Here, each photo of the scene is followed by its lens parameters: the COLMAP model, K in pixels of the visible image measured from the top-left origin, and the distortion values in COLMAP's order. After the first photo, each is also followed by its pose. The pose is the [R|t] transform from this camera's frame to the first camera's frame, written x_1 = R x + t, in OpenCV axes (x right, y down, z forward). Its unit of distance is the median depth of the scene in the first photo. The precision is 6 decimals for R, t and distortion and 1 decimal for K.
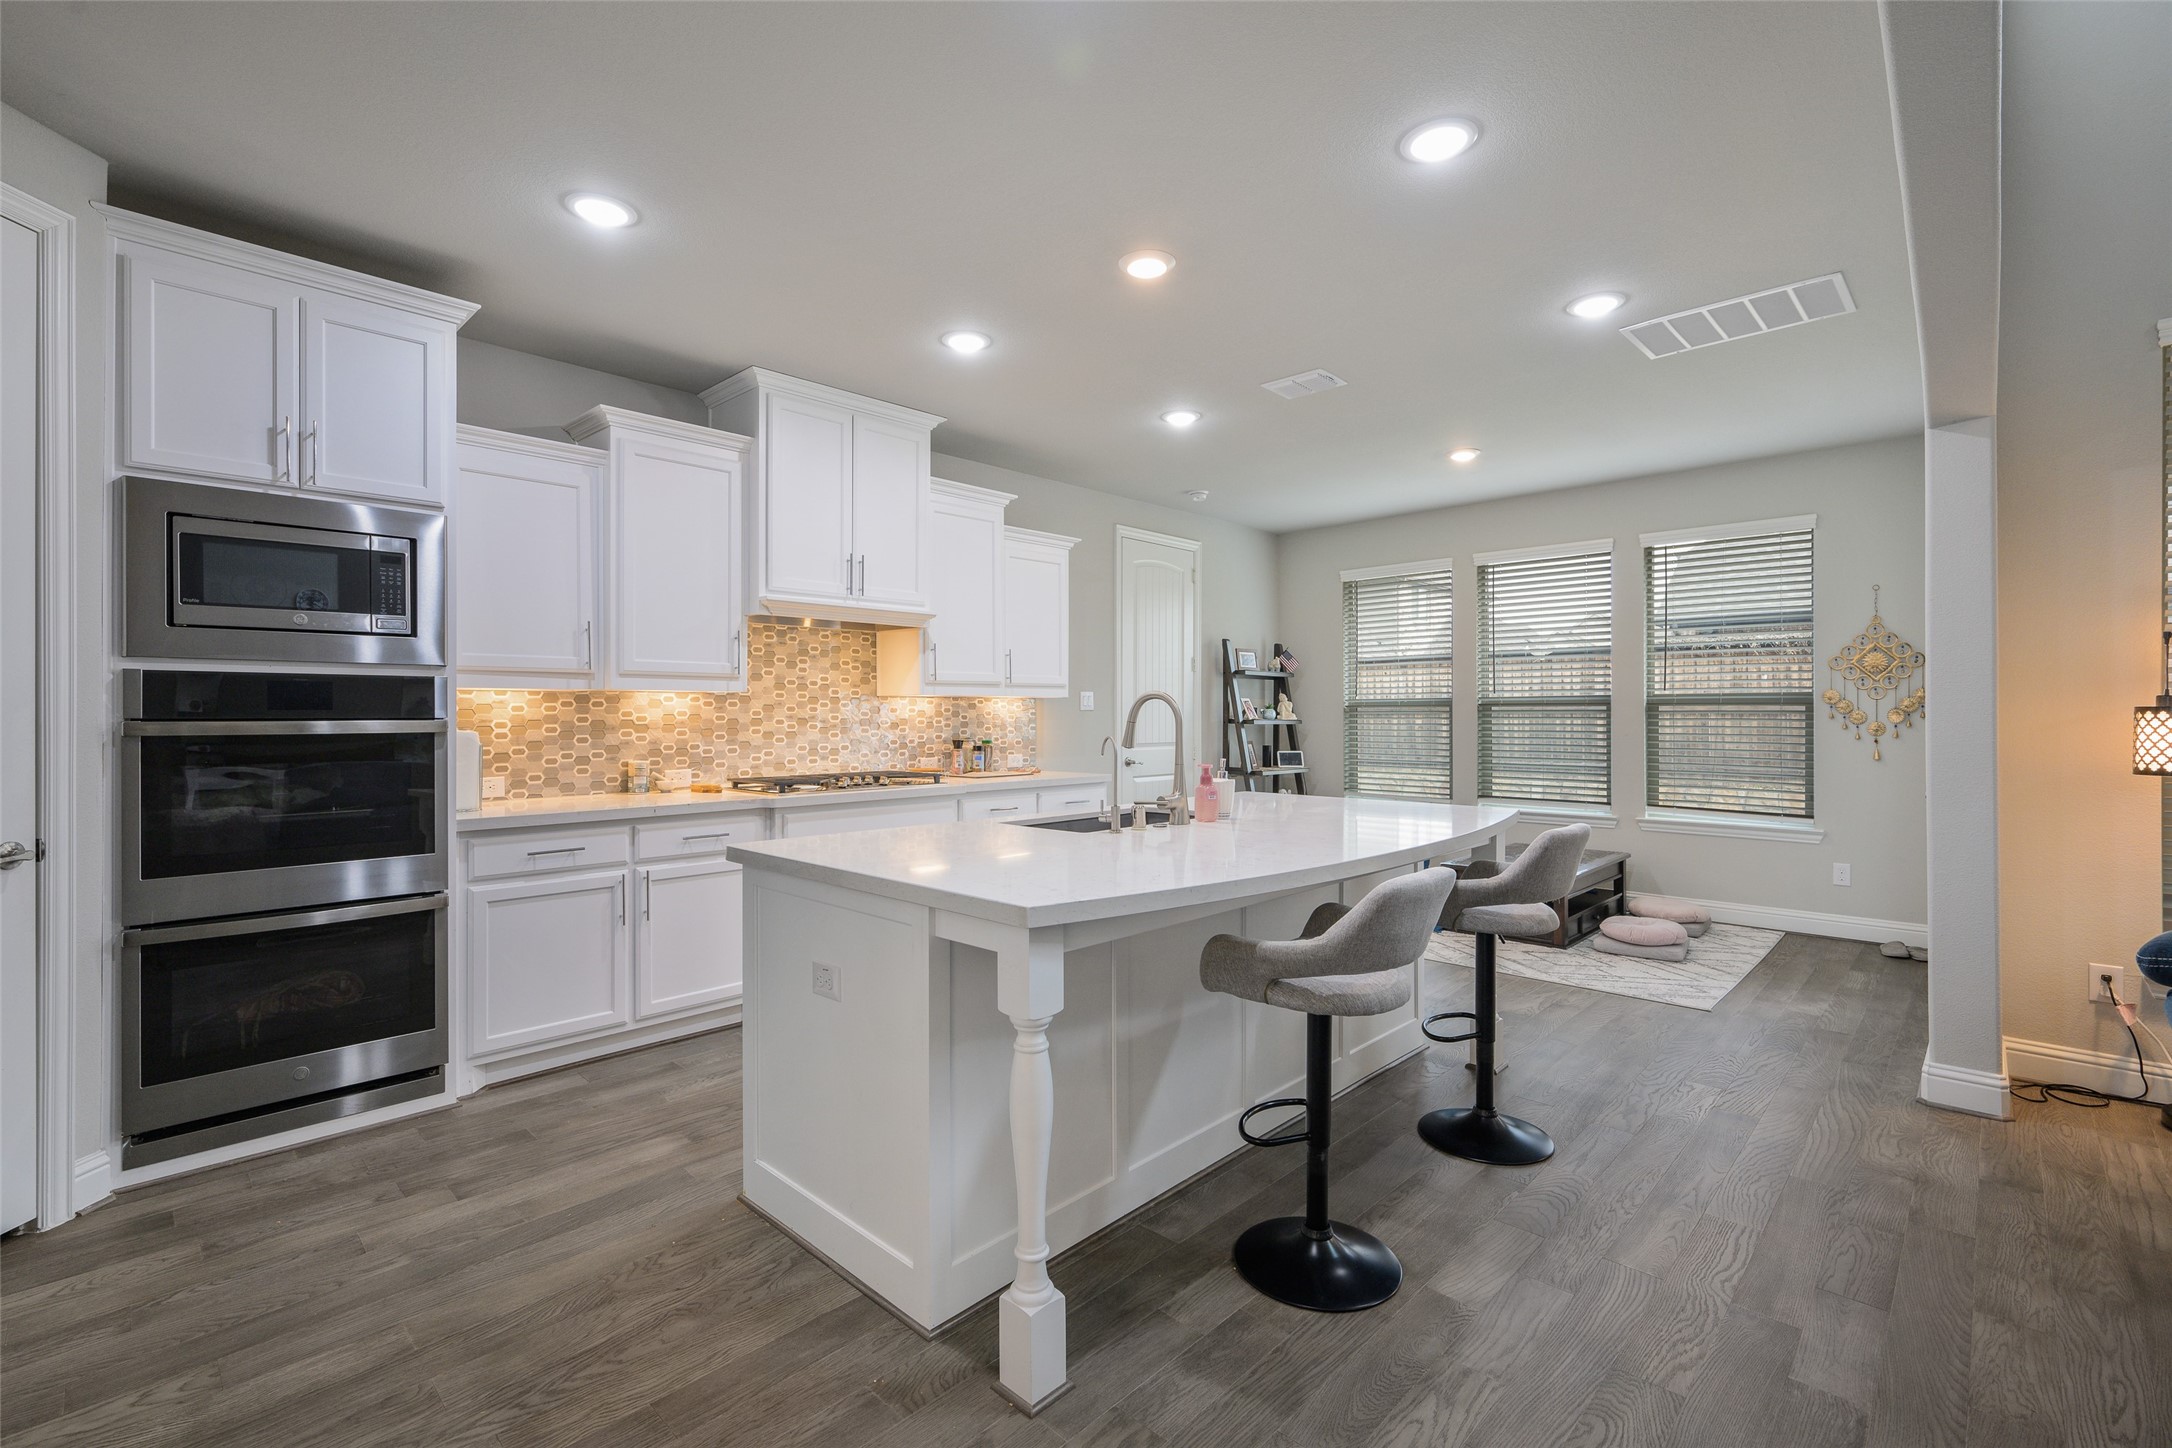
lens RADIAL K [[954.0, 0, 1087.0], [0, 954.0, 718.3], [0, 0, 1]] dist [-0.001334, -0.000159]
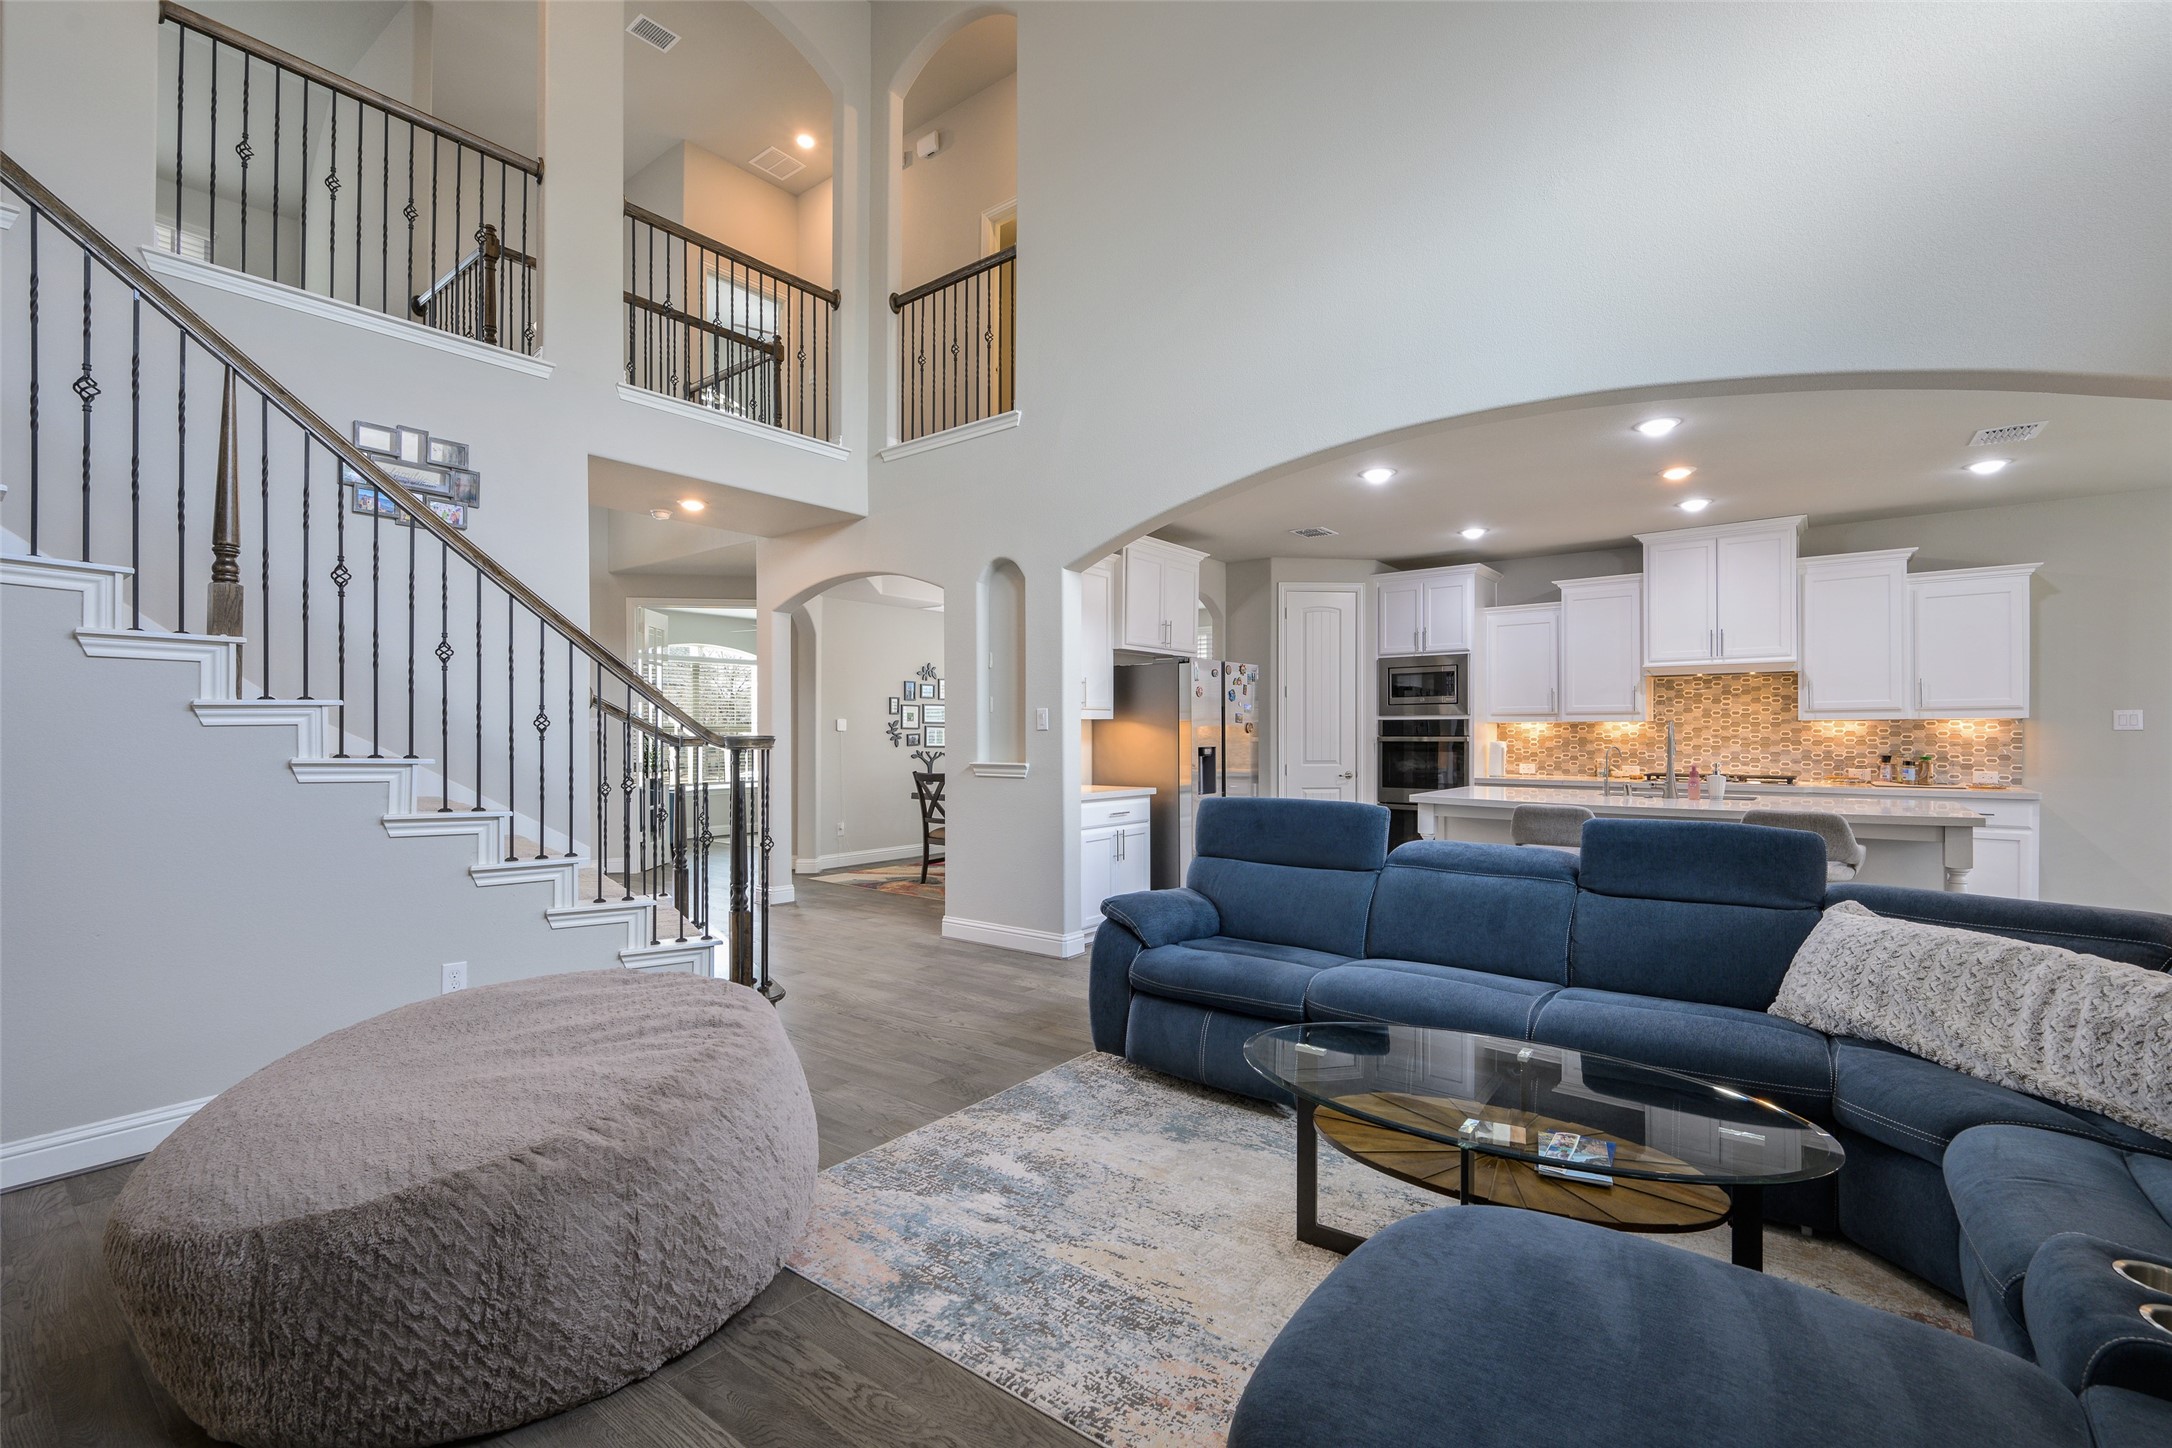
lens RADIAL K [[961.0, 0, 1093.8], [0, 961.0, 731.1], [0, 0, 1]] dist [-0.001321, -0.000019]
pose [[0.103828, -0.002708, -0.994592, 1.151419], [-0.003779, 0.999988, -0.003117, -0.000453], [0.994588, 0.004083, 0.103816, -0.147464]]
